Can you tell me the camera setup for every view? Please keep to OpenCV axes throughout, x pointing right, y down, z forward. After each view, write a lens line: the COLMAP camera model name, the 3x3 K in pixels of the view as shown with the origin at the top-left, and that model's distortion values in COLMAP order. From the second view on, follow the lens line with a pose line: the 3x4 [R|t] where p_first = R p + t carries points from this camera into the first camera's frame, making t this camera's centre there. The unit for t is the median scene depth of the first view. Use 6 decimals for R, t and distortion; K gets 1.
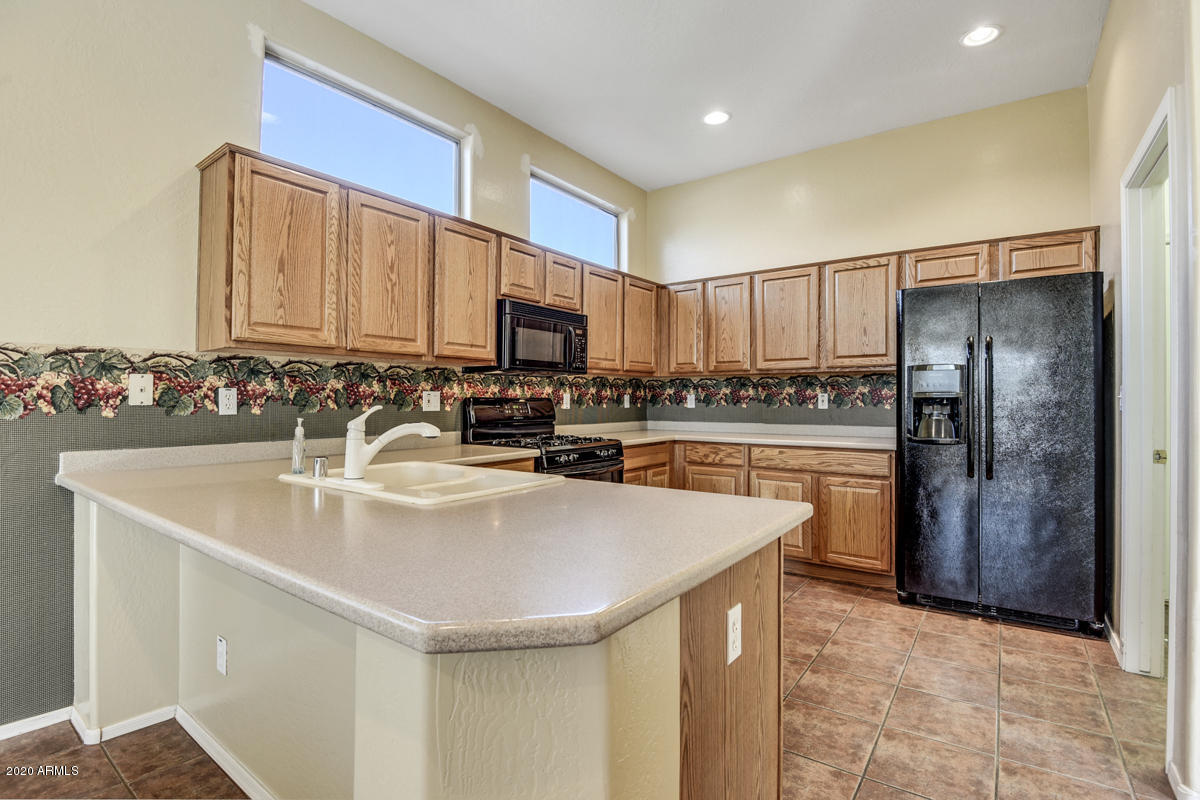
lens RADIAL K [[564.0, 0, 583.8], [0, 564.0, 400.5], [0, 0, 1]] dist [-0.037507, -0.000900]
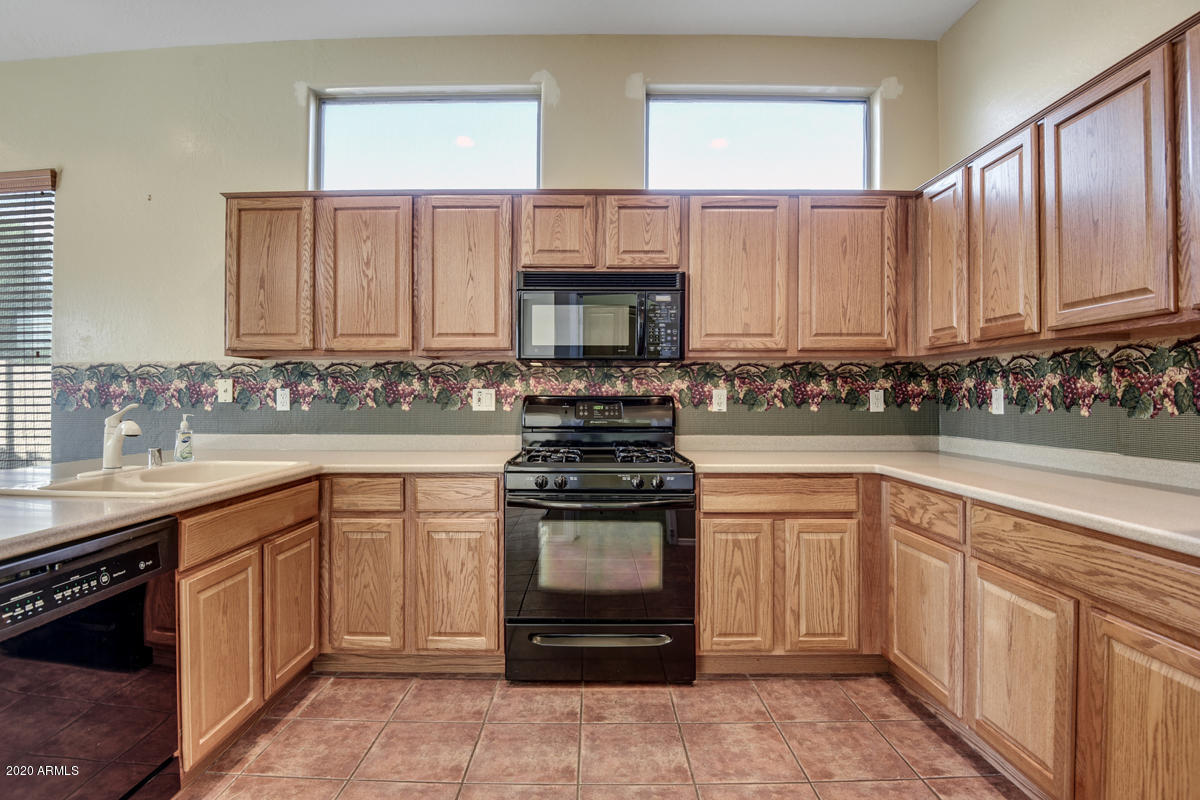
lens RADIAL K [[564.0, 0, 583.8], [0, 564.0, 400.5], [0, 0, 1]] dist [-0.037507, -0.000900]
pose [[0.598258, 0.003524, -0.801296, 0.563098], [-0.001465, 0.999993, 0.003304, -0.000895], [0.801302, -0.000803, 0.598259, 0.603562]]
